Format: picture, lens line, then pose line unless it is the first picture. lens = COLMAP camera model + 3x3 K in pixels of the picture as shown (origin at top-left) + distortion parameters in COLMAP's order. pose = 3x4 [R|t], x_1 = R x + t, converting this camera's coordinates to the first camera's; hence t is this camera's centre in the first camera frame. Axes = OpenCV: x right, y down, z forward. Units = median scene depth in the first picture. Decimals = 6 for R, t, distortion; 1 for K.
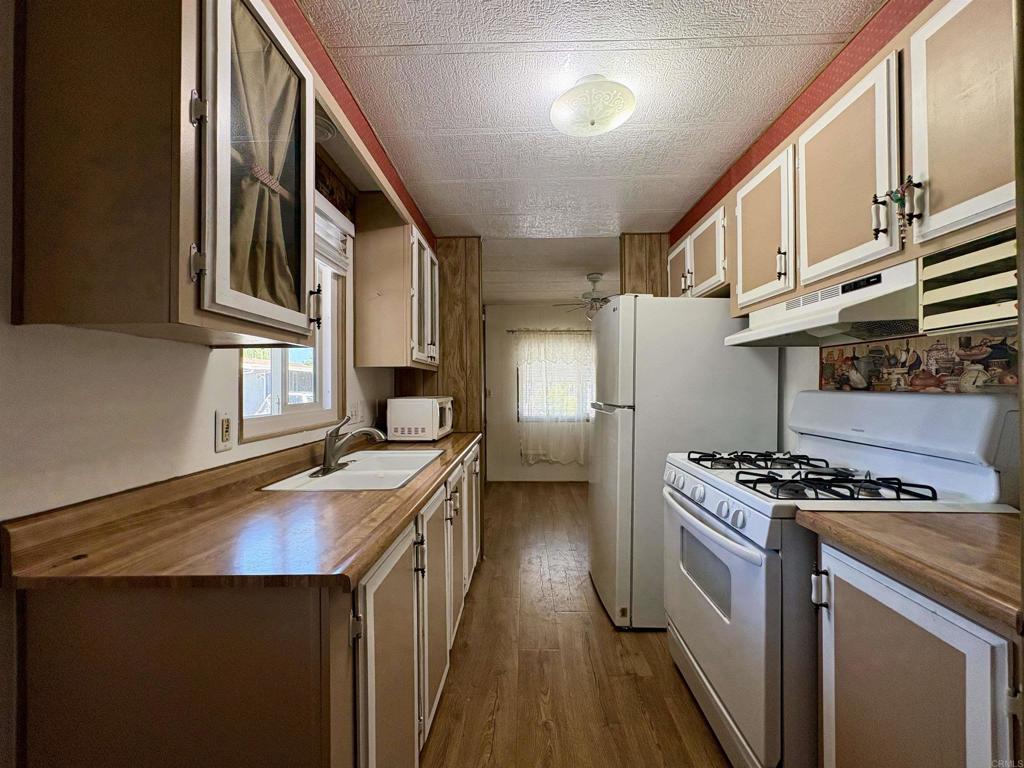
lens RADIAL K [[408.5, 0, 512.0], [0, 408.5, 384.0], [0, 0, 1]] dist [-0.000498, -0.000138]
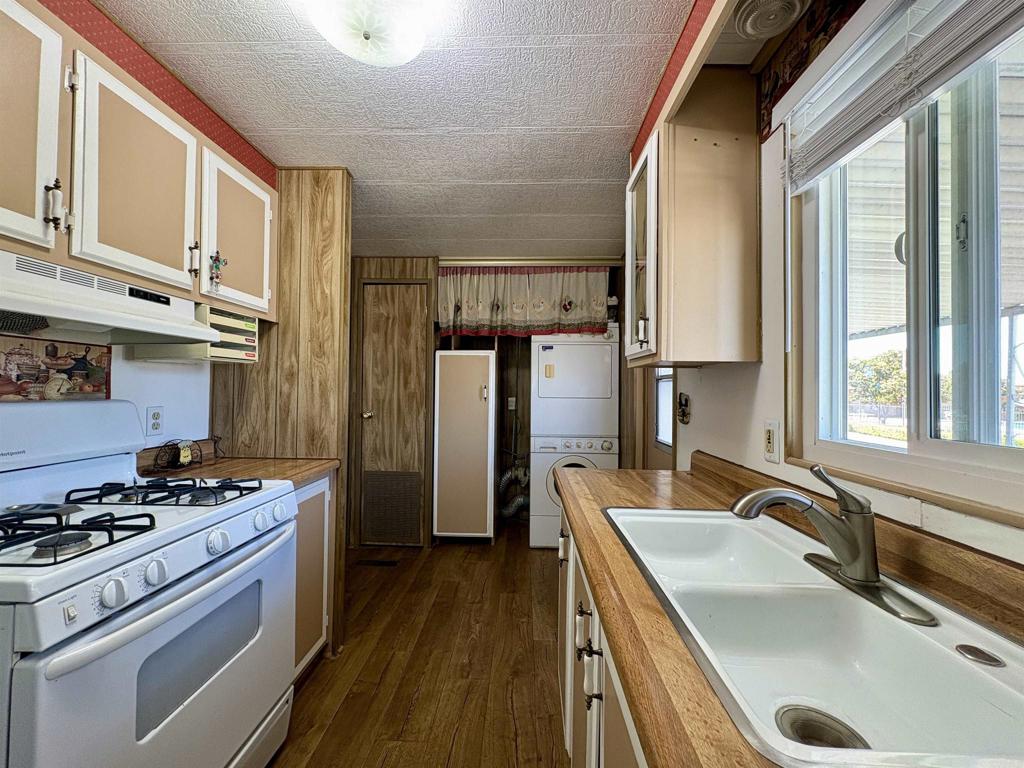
lens RADIAL K [[408.5, 0, 512.0], [0, 408.5, 384.0], [0, 0, 1]] dist [-0.000498, -0.000138]
pose [[-0.999992, -0.004028, 0.000233, -0.070723], [-0.004032, 0.999790, -0.020081, -0.002167], [-0.000152, -0.020082, -0.999798, 1.814459]]
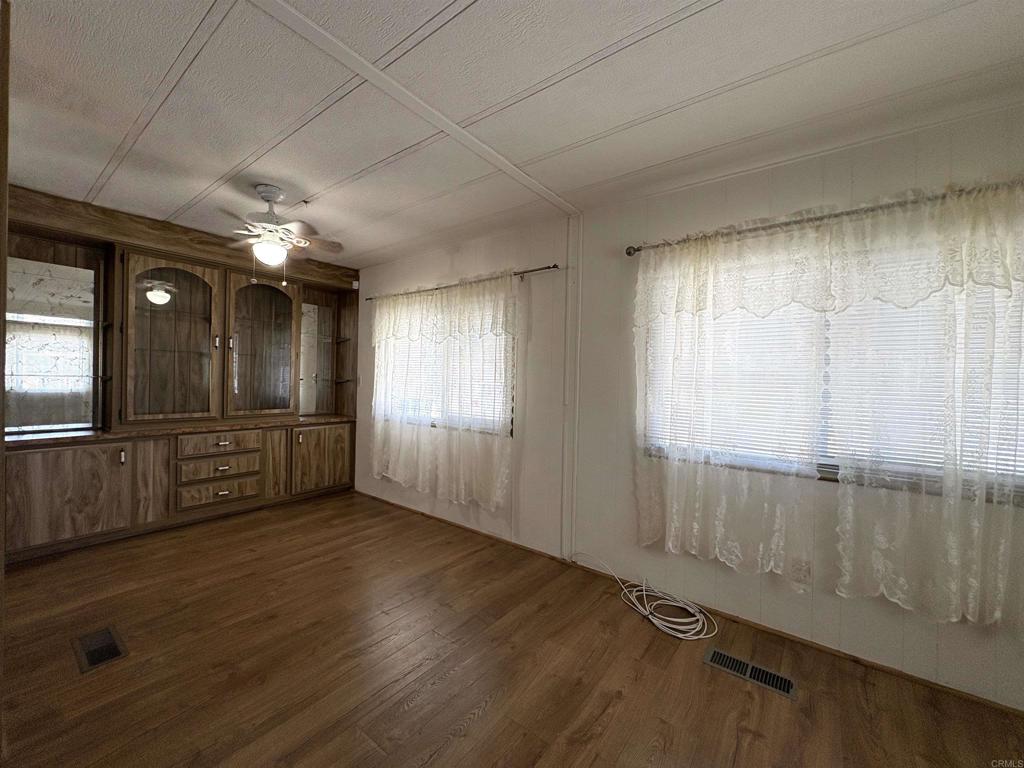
lens RADIAL K [[408.5, 0, 512.0], [0, 408.5, 384.0], [0, 0, 1]] dist [-0.000498, -0.000138]
pose [[0.825363, 0.037265, -0.563372, 2.461660], [-0.026726, 0.999280, 0.026943, 0.005537], [0.563970, -0.007181, 0.825764, 1.955820]]
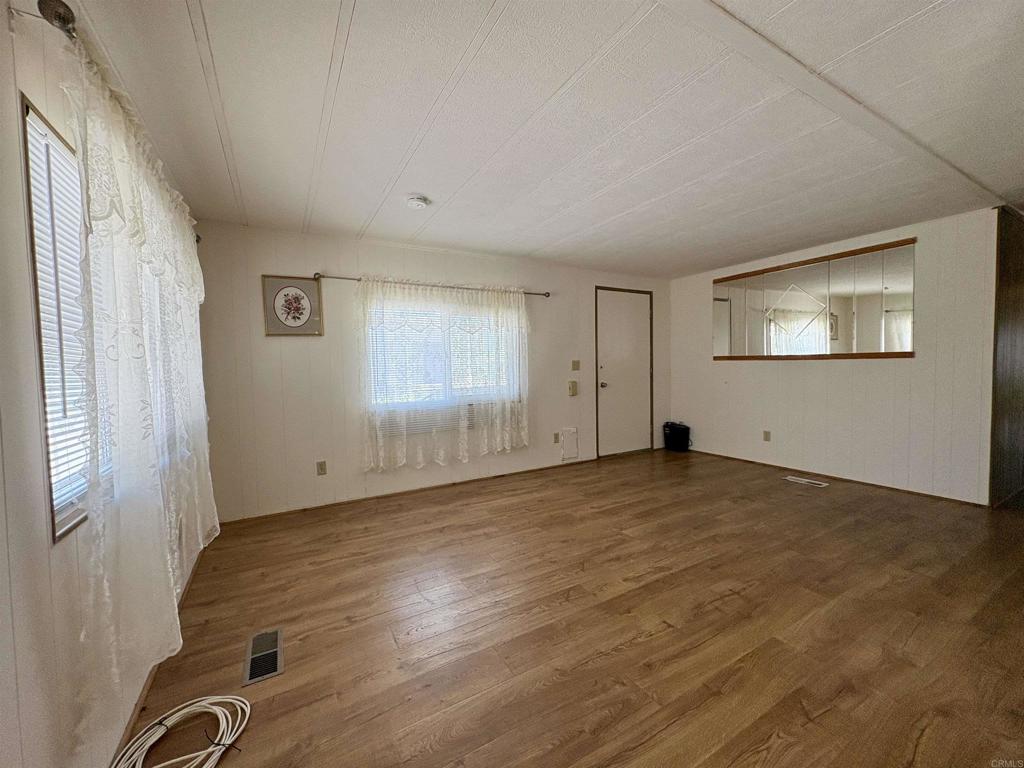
lens RADIAL K [[408.5, 0, 512.0], [0, 408.5, 384.0], [0, 0, 1]] dist [-0.000498, -0.000138]
pose [[-0.541939, -0.018706, 0.840210, 0.937455], [0.018915, 0.999228, 0.034446, 0.055388], [-0.840205, 0.034560, -0.541167, 3.425570]]
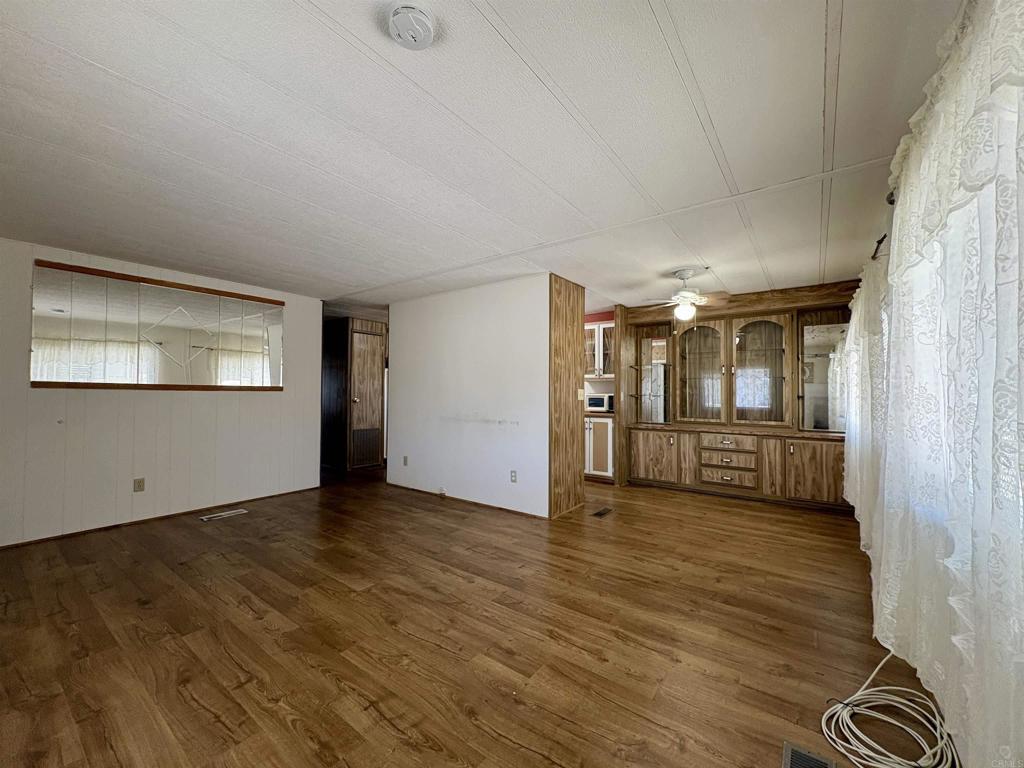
lens RADIAL K [[408.5, 0, 512.0], [0, 408.5, 384.0], [0, 0, 1]] dist [-0.000498, -0.000138]
pose [[-0.554424, -0.012071, -0.832147, 3.495703], [0.005133, 0.999826, -0.017924, 0.037228], [0.832219, -0.014209, -0.554265, 3.382471]]
